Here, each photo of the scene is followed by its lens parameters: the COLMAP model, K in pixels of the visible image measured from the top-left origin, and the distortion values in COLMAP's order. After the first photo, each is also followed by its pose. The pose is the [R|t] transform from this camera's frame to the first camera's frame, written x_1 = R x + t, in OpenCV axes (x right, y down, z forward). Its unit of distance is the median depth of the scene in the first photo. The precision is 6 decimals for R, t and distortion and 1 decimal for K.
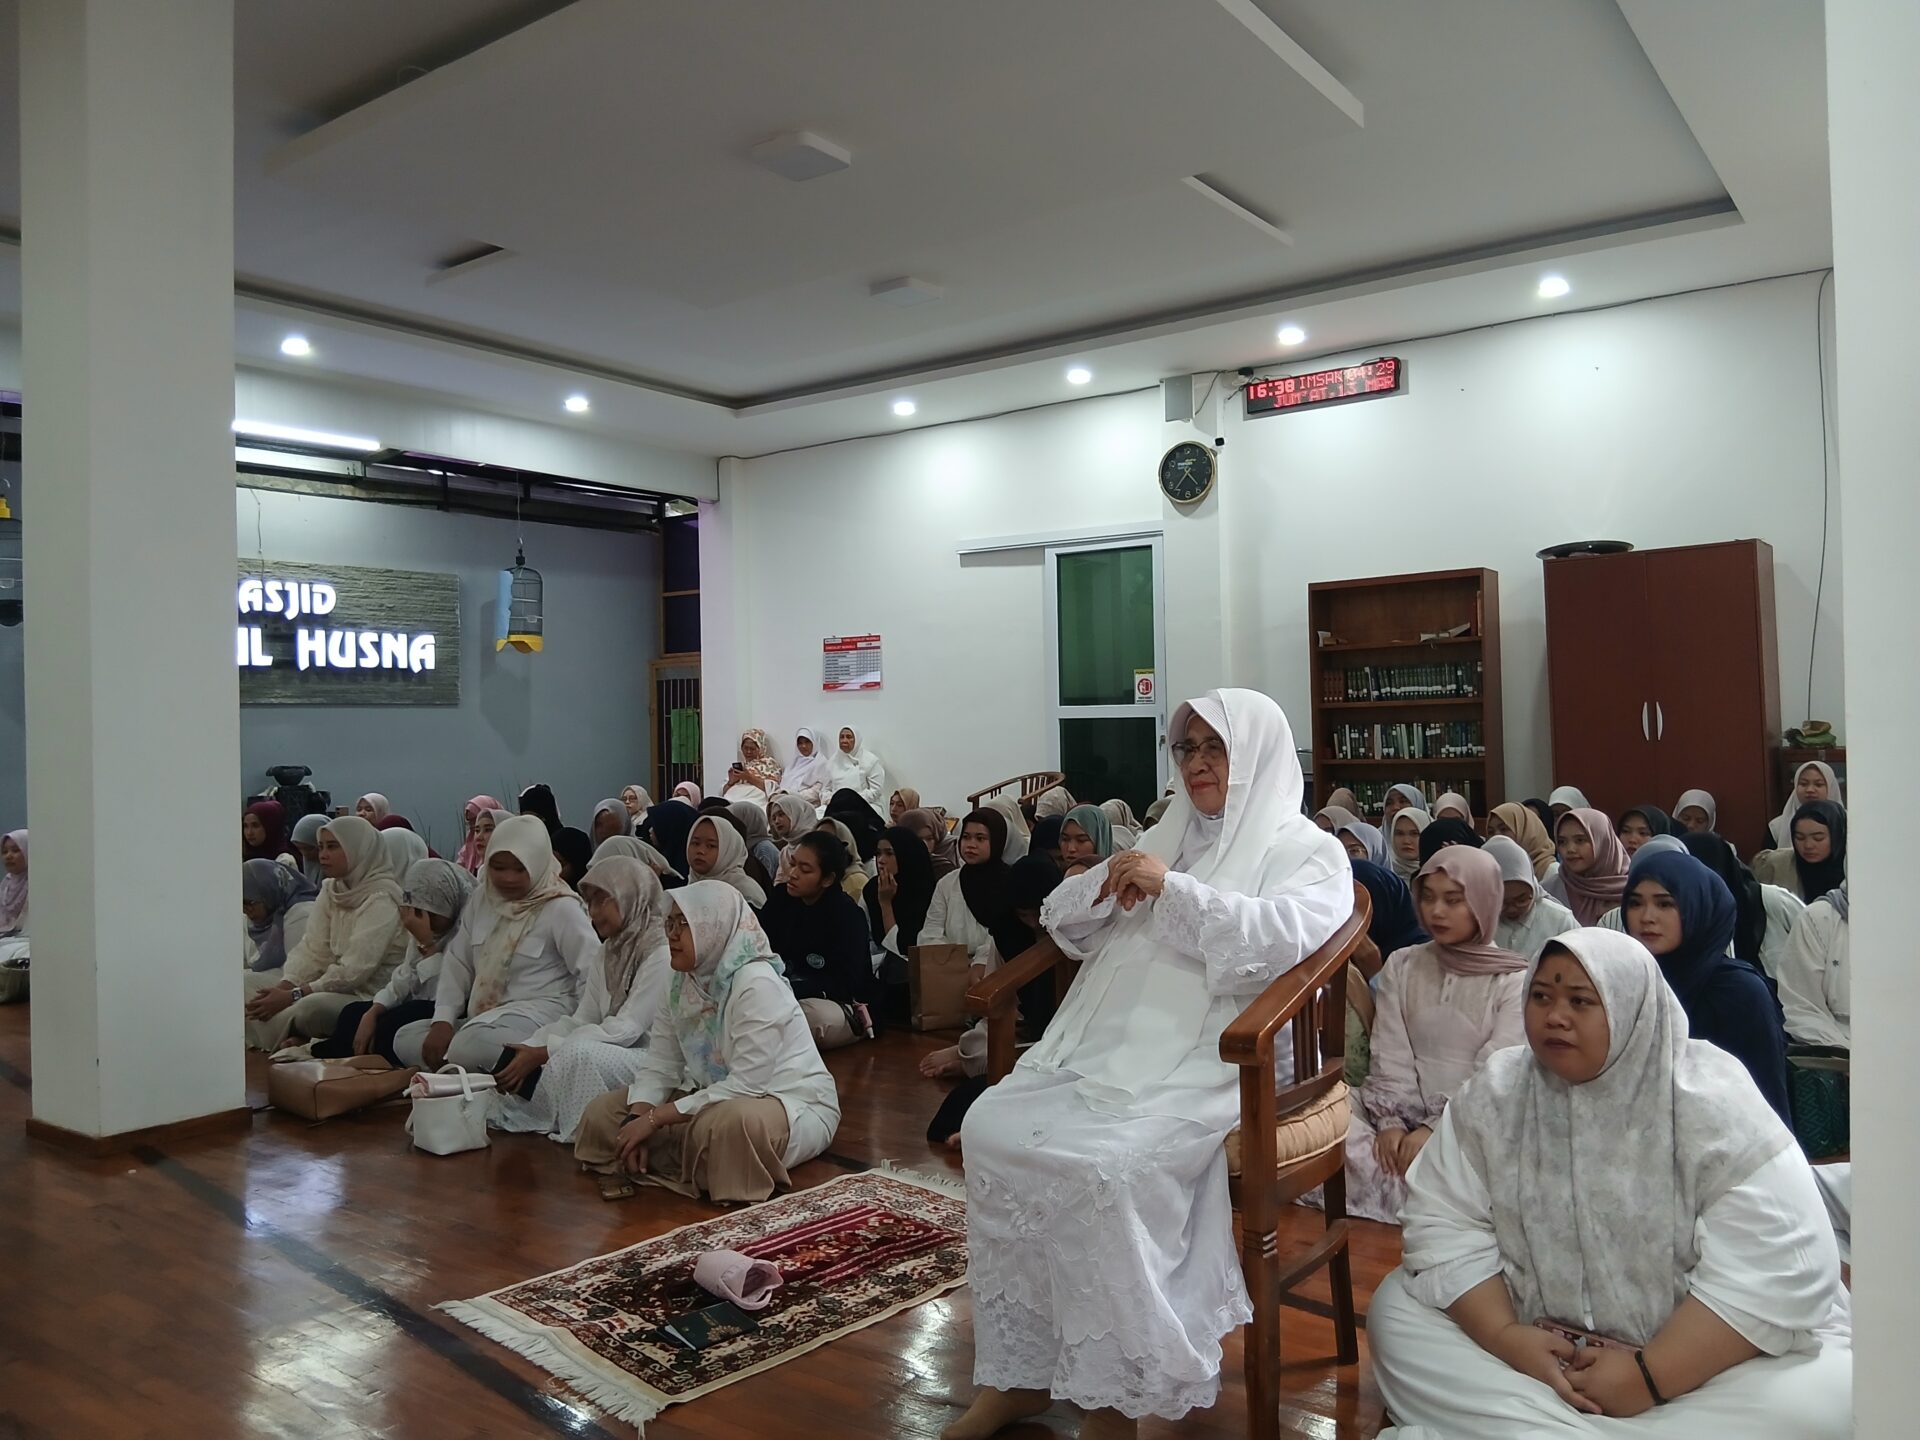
lens RADIAL K [[1451.3, 0, 952.3], [0, 1451.3, 715.8], [0, 0, 1]] dist [0.138187, -0.261417]
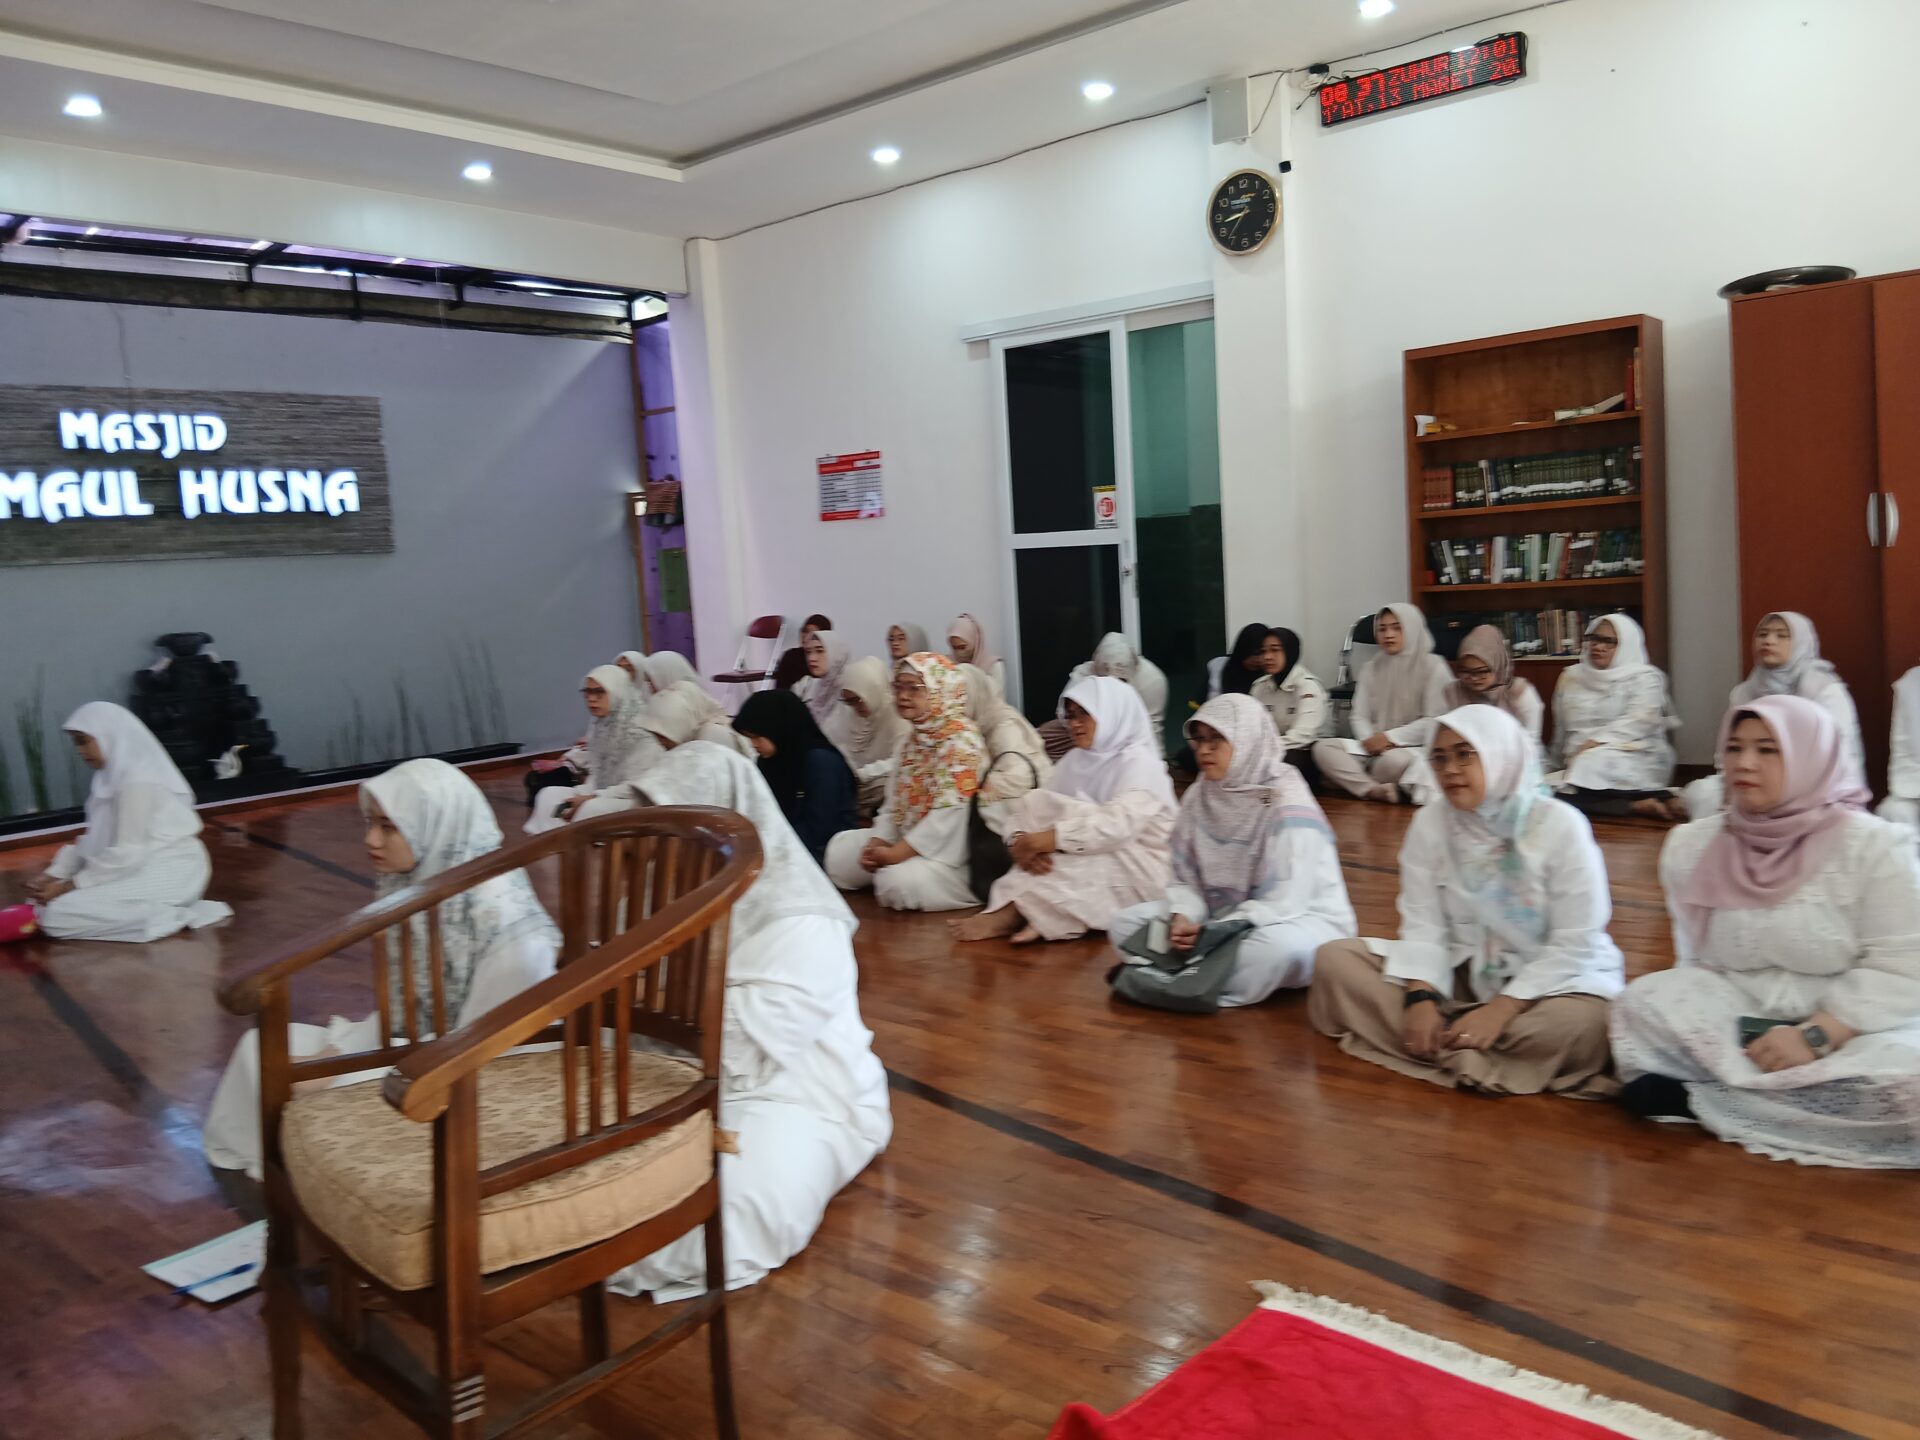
lens RADIAL K [[1451.3, 0, 952.3], [0, 1451.3, 715.8], [0, 0, 1]] dist [0.138187, -0.261417]
pose [[0.996336, -0.028398, -0.080676, 0.059503], [0.037806, 0.992343, 0.117586, -0.002126], [0.076719, -0.120206, 0.989780, 0.184531]]
